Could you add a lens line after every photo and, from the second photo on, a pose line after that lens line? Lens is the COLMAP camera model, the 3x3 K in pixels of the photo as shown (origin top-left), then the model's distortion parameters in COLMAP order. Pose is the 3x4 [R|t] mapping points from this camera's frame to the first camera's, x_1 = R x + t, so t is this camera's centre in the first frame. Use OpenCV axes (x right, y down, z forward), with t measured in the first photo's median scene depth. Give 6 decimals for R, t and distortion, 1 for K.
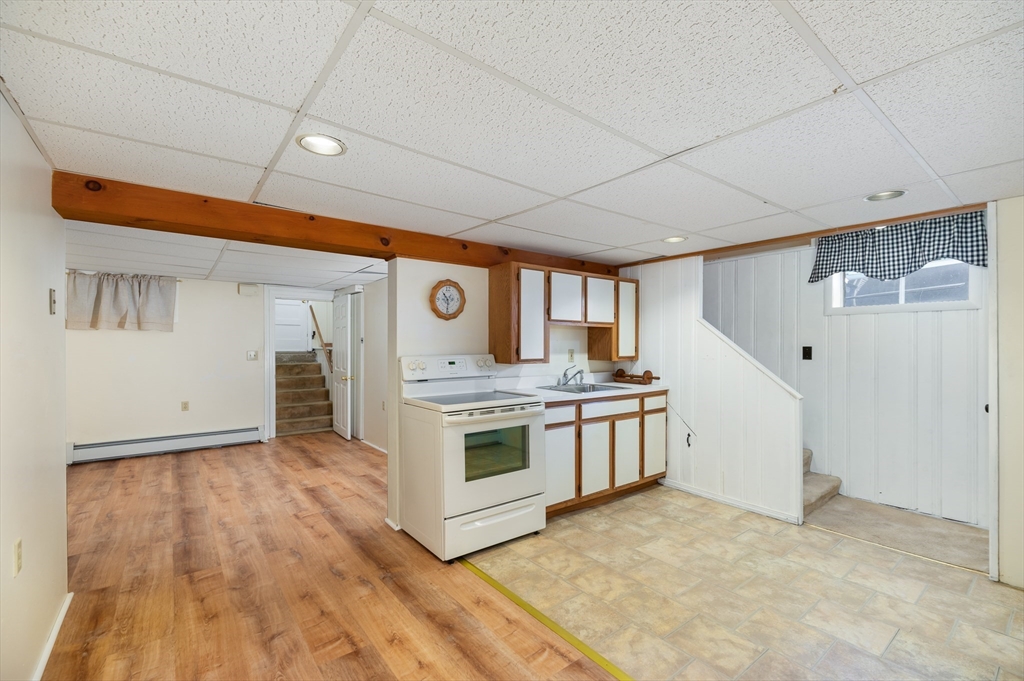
lens RADIAL K [[443.4, 0, 514.8], [0, 443.4, 341.2], [0, 0, 1]] dist [-0.001144, -0.000203]
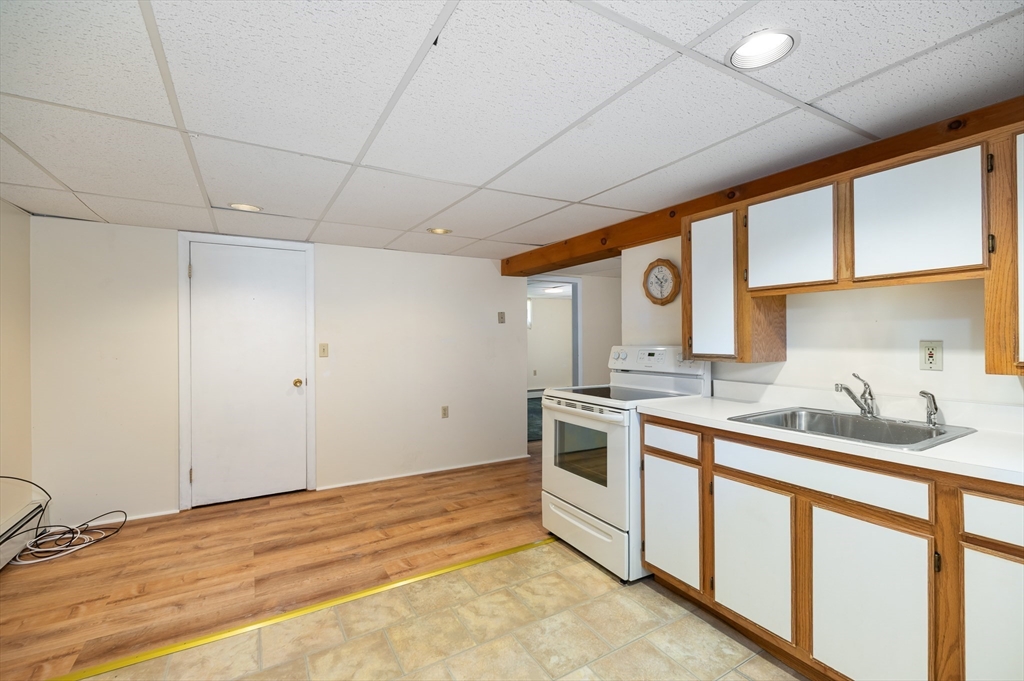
lens RADIAL K [[447.5, 0, 518.3], [0, 447.5, 330.5], [0, 0, 1]] dist [-0.001593, -0.000142]
pose [[-0.122888, -0.014226, -0.992319, 0.902286], [0.018334, 0.999694, -0.016602, 0.013170], [0.992251, -0.020233, -0.122590, 0.992796]]
